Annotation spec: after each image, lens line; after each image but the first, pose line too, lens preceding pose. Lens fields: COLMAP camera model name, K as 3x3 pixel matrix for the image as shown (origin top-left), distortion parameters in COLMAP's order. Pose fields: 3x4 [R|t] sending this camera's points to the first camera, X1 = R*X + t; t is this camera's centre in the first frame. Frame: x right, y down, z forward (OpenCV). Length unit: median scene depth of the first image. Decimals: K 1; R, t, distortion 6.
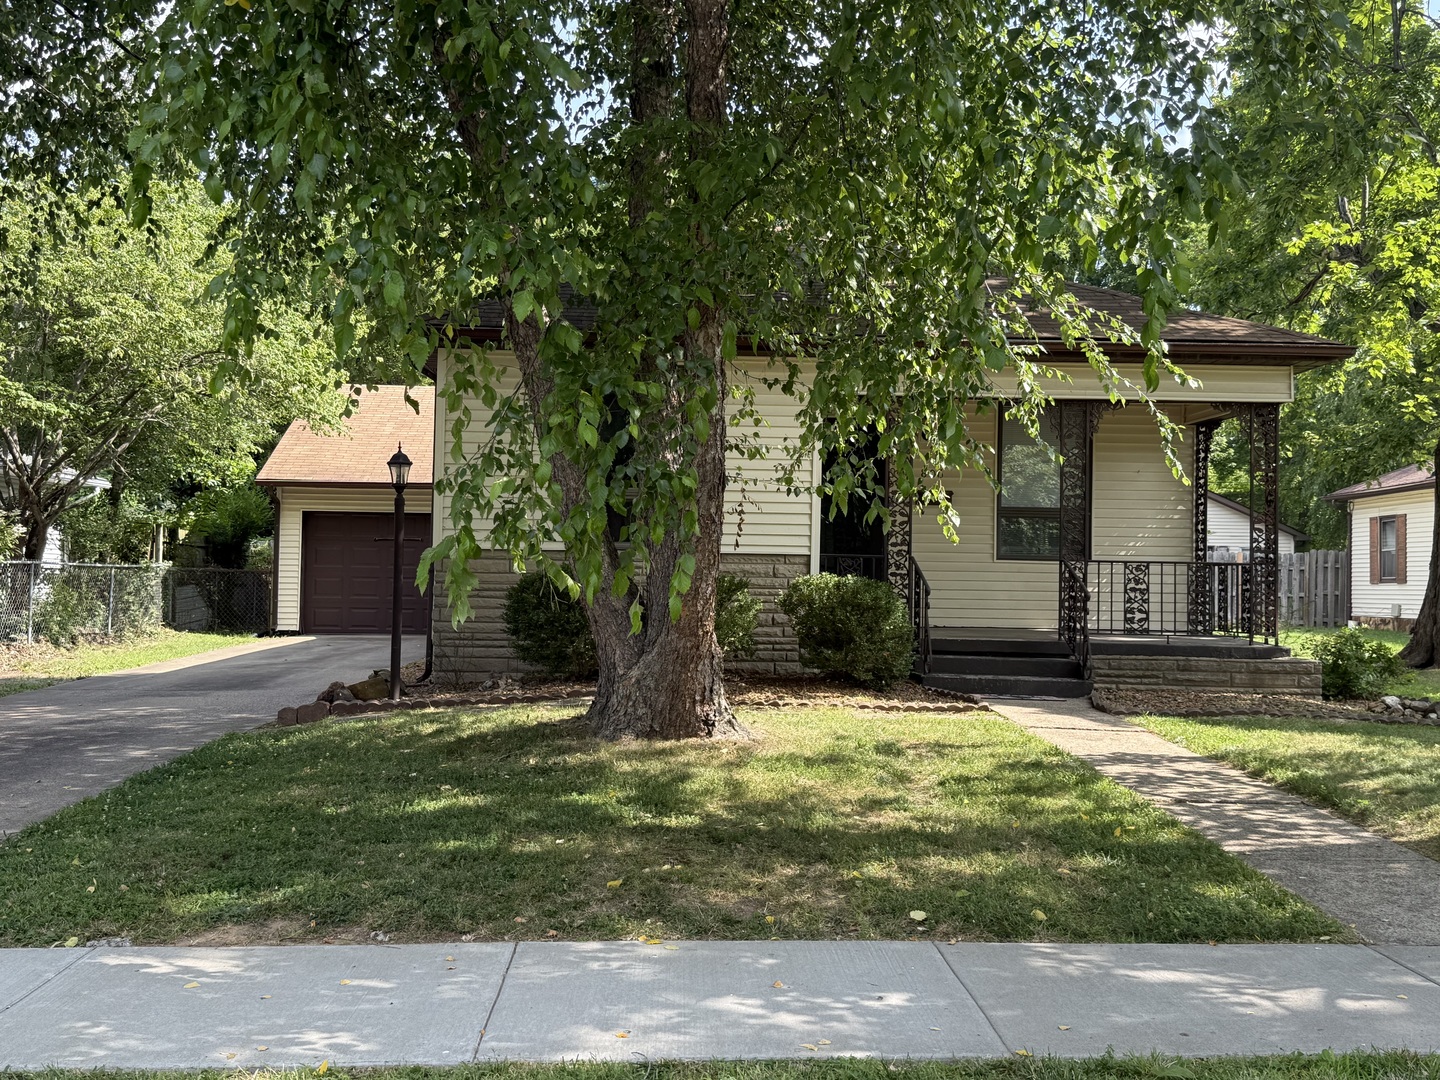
lens RADIAL K [[1482.7, 0, 719.6], [0, 1482.7, 527.6], [0, 0, 1]] dist [0.037360, 0.000000]
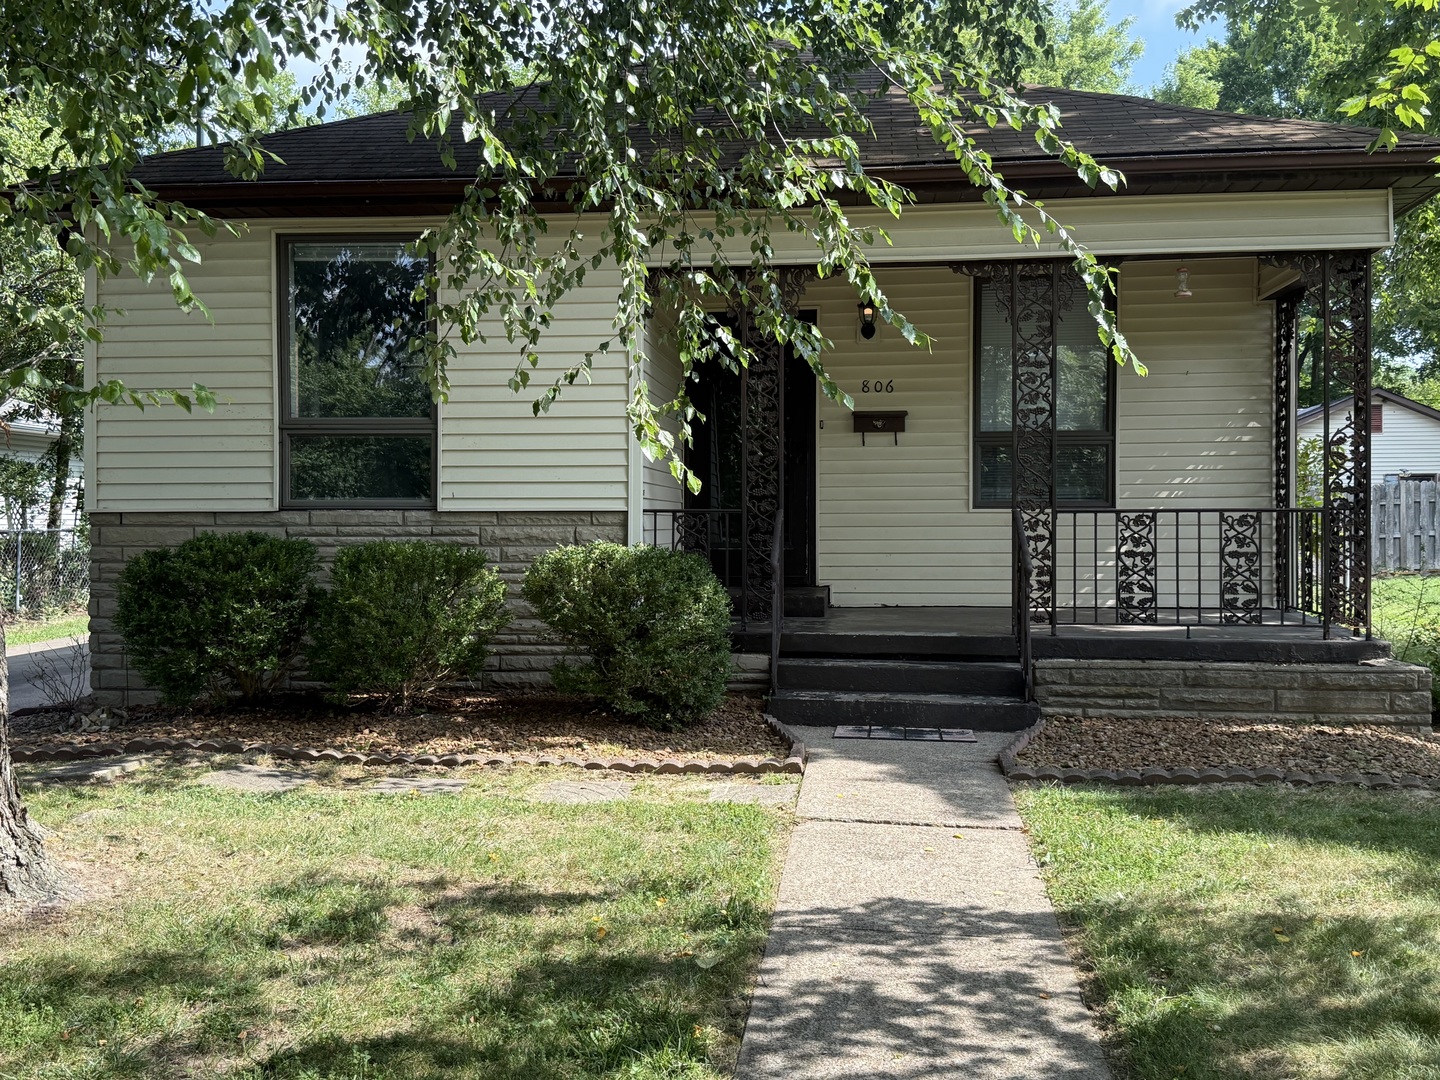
lens RADIAL K [[1482.7, 0, 725.5], [0, 1482.7, 536.9], [0, 0, 1]] dist [0.037360, 0.000000]
pose [[0.989594, -0.019438, -0.142571, 0.197512], [0.025599, 0.998810, 0.041508, 0.003537], [0.141594, -0.044726, 0.988914, 0.345356]]
